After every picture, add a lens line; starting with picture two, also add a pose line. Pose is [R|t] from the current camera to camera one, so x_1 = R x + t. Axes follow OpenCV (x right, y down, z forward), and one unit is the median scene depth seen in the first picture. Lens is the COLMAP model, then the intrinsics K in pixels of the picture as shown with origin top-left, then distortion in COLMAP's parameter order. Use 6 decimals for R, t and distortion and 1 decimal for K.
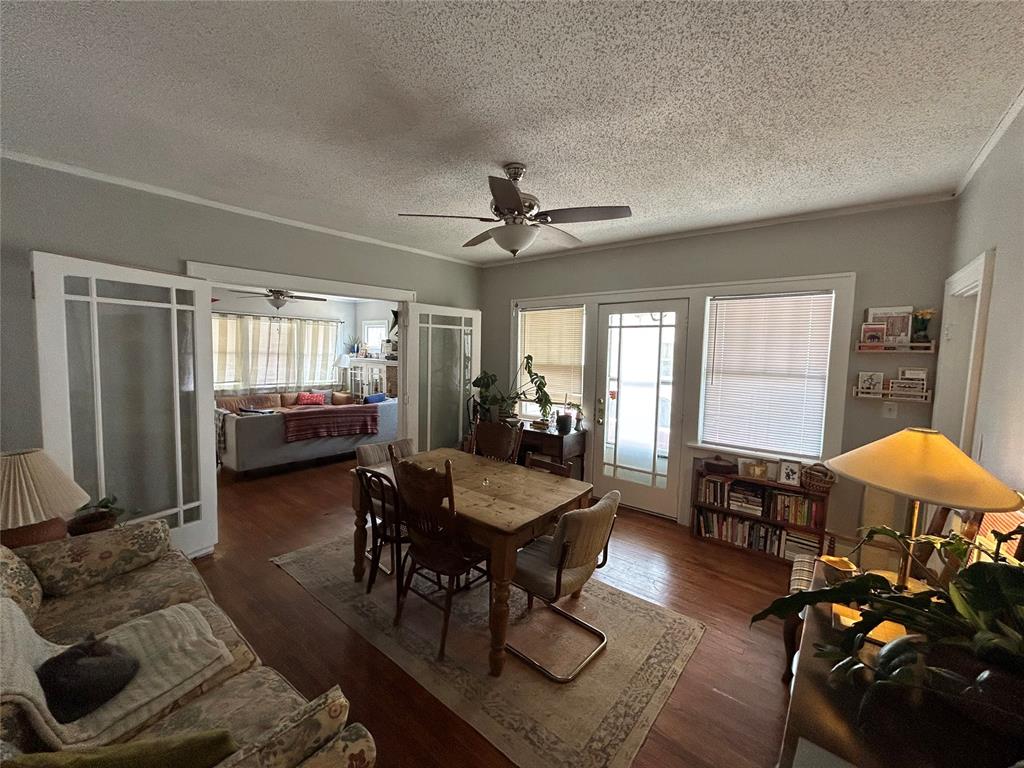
lens RADIAL K [[414.0, 0, 510.2], [0, 414.0, 382.1], [0, 0, 1]] dist [-0.003301, -0.000159]
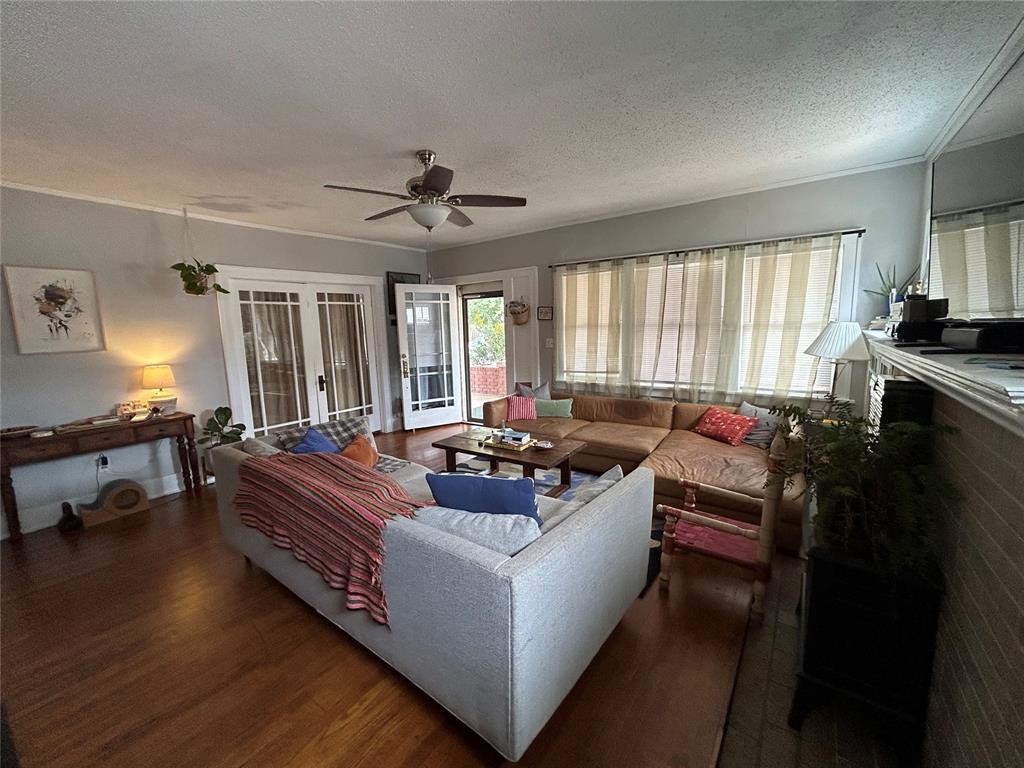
lens RADIAL K [[414.0, 0, 510.2], [0, 414.0, 382.1], [0, 0, 1]] dist [-0.003301, -0.000159]
pose [[0.048394, 0.112678, -0.992452, -0.056622], [-0.047083, 0.992769, 0.110418, -0.046348], [0.997718, 0.041384, 0.053350, 0.794039]]
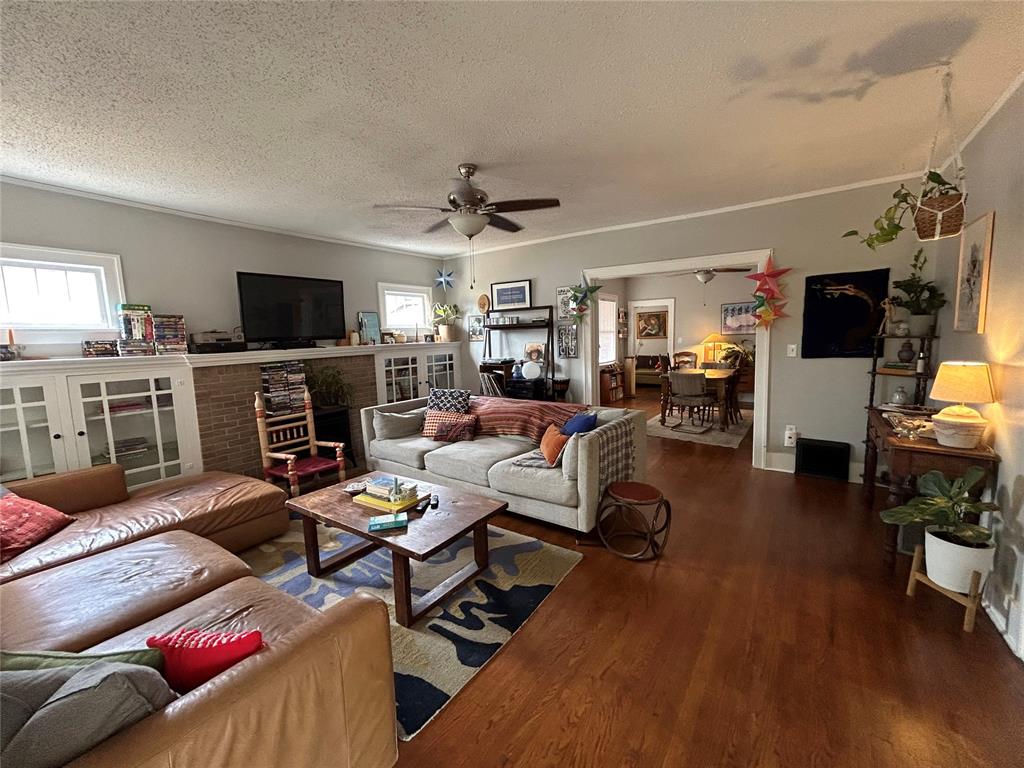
lens RADIAL K [[414.0, 0, 510.2], [0, 414.0, 382.1], [0, 0, 1]] dist [-0.003301, -0.000159]
pose [[-0.062314, -0.130859, 0.989441, -0.799132], [0.103558, 0.985169, 0.136816, -0.052310], [-0.992669, 0.110990, -0.047838, 0.736861]]
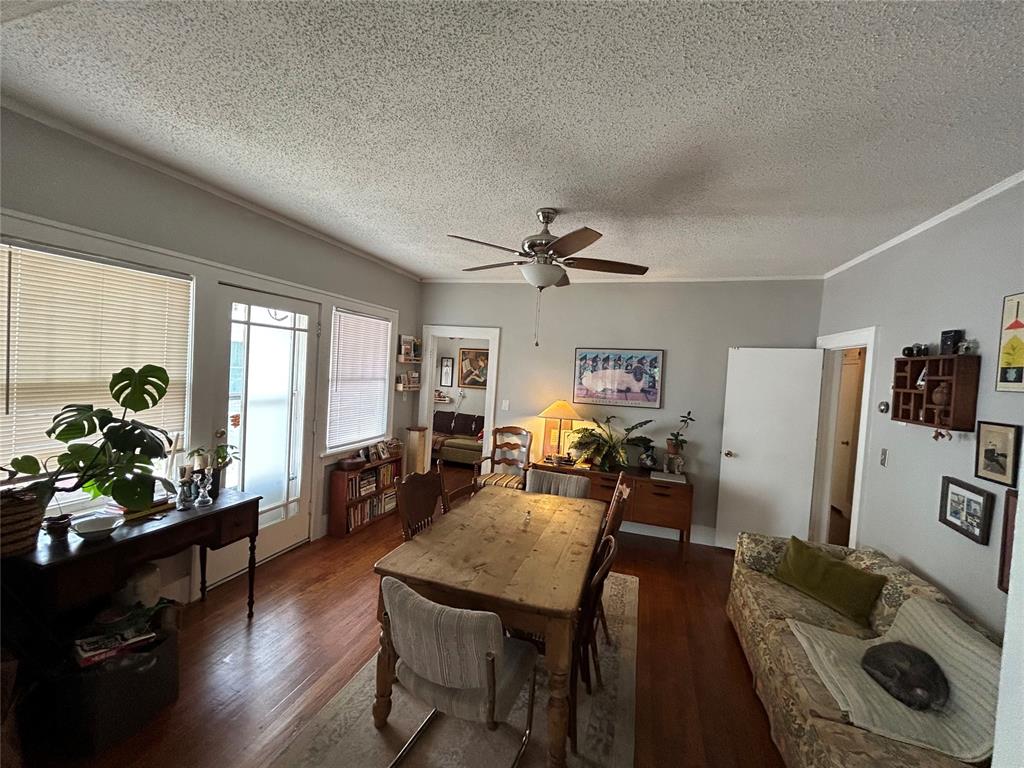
lens RADIAL K [[414.0, 0, 510.2], [0, 414.0, 382.1], [0, 0, 1]] dist [-0.003301, -0.000159]
pose [[-0.362495, -0.076466, 0.928844, -0.292947], [0.002014, 0.996562, 0.082827, -0.047234], [-0.931984, 0.031895, -0.361094, 0.439103]]
